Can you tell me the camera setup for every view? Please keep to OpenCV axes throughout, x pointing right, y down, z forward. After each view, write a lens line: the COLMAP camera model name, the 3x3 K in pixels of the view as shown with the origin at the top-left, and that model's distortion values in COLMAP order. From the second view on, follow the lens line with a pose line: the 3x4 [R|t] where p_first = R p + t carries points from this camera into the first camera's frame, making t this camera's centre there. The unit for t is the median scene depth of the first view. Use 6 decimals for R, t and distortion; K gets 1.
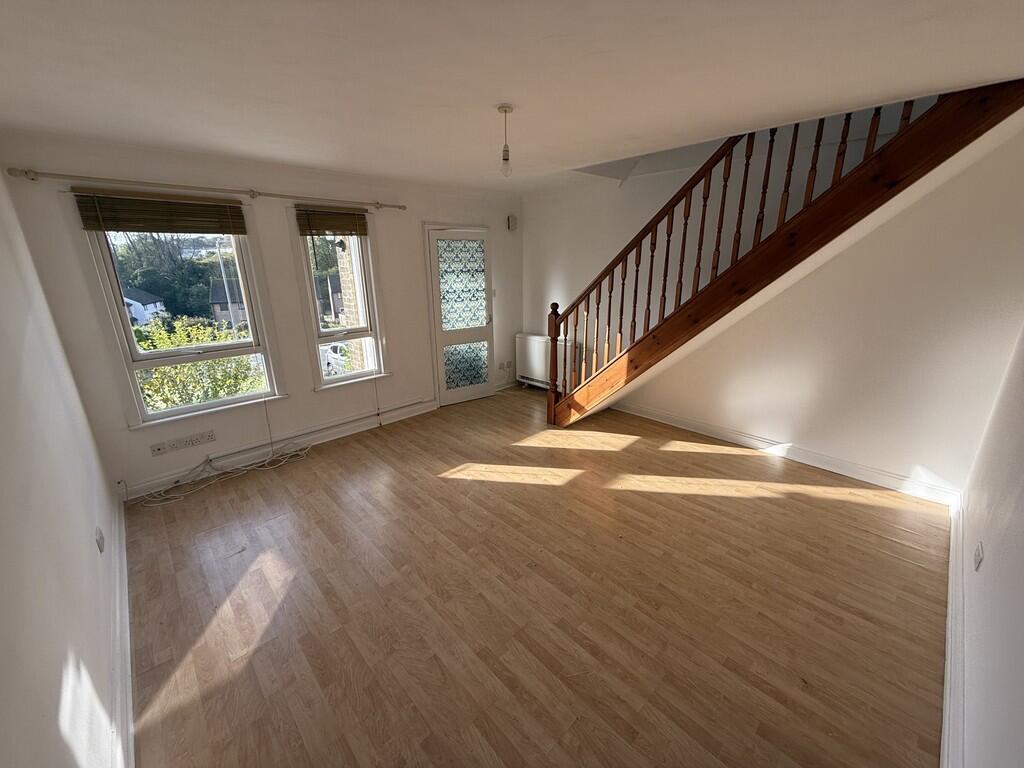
lens RADIAL K [[408.1, 0, 510.4], [0, 408.1, 383.2], [0, 0, 1]] dist [0.000423, 0.000192]
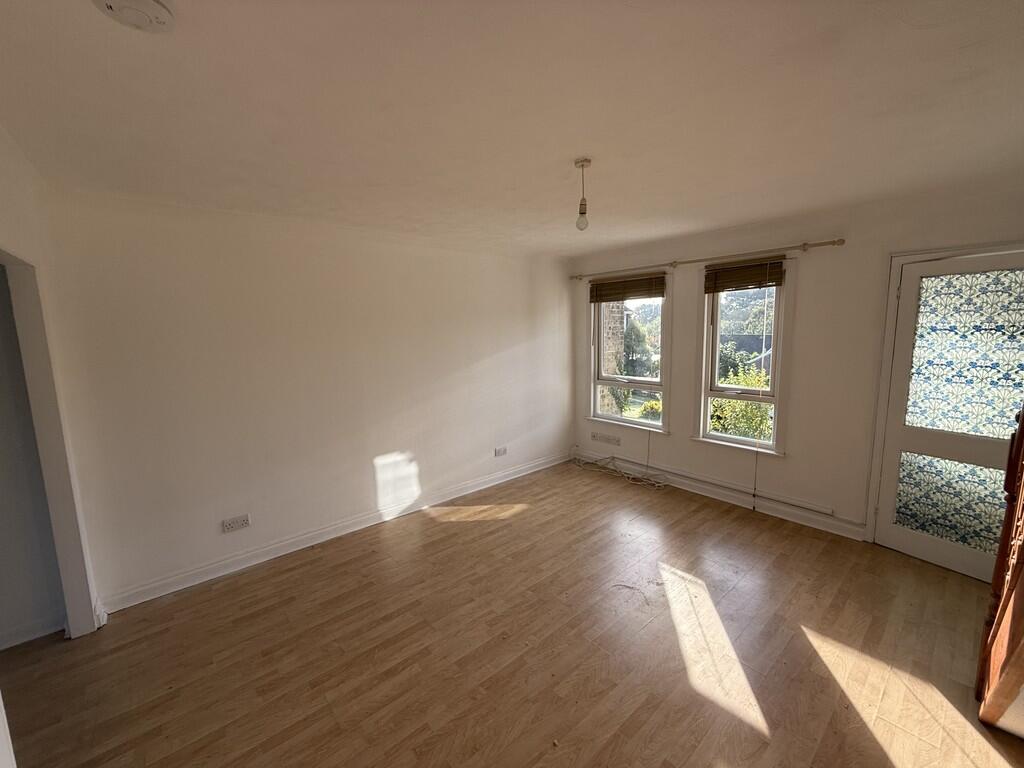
lens RADIAL K [[408.1, 0, 510.4], [0, 408.1, 383.2], [0, 0, 1]] dist [0.000423, 0.000192]
pose [[-0.049314, 0.147964, -0.987763, 0.607482], [-0.265871, 0.951338, 0.155781, -0.172454], [0.962746, 0.270300, -0.007574, 0.589997]]
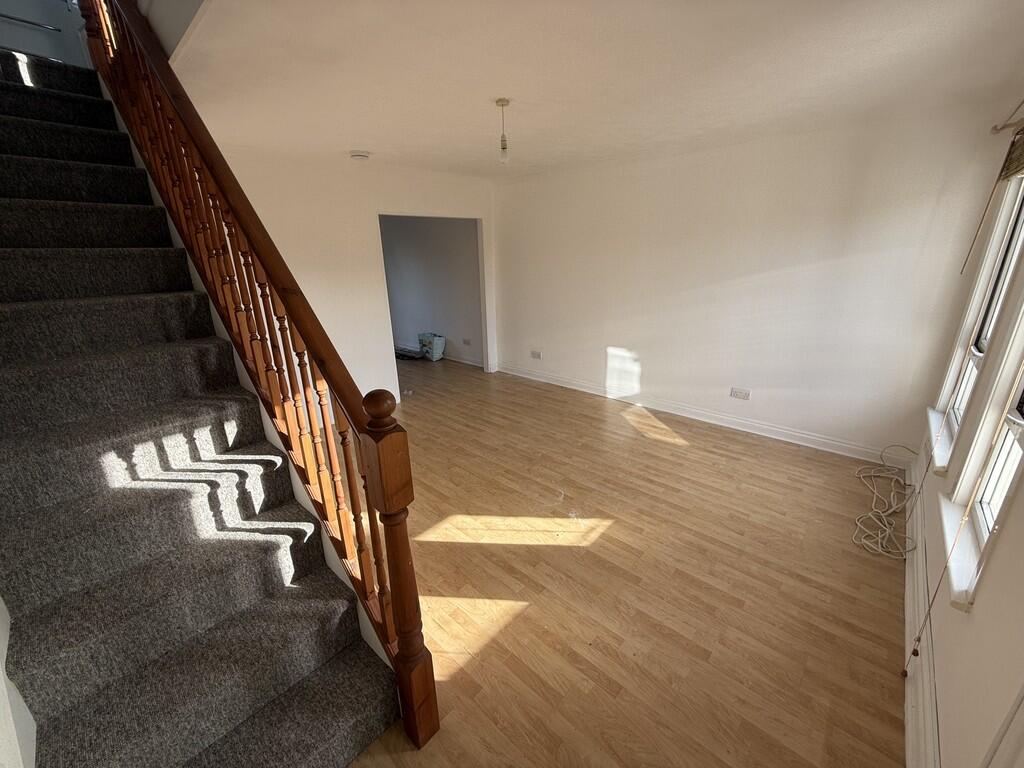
lens RADIAL K [[408.1, 0, 510.4], [0, 408.1, 383.2], [0, 0, 1]] dist [0.000423, 0.000192]
pose [[-0.996789, 0.059195, -0.053931, 0.044216], [0.017648, 0.819298, 0.573097, -0.409790], [0.078110, 0.570305, -0.817711, 1.418527]]
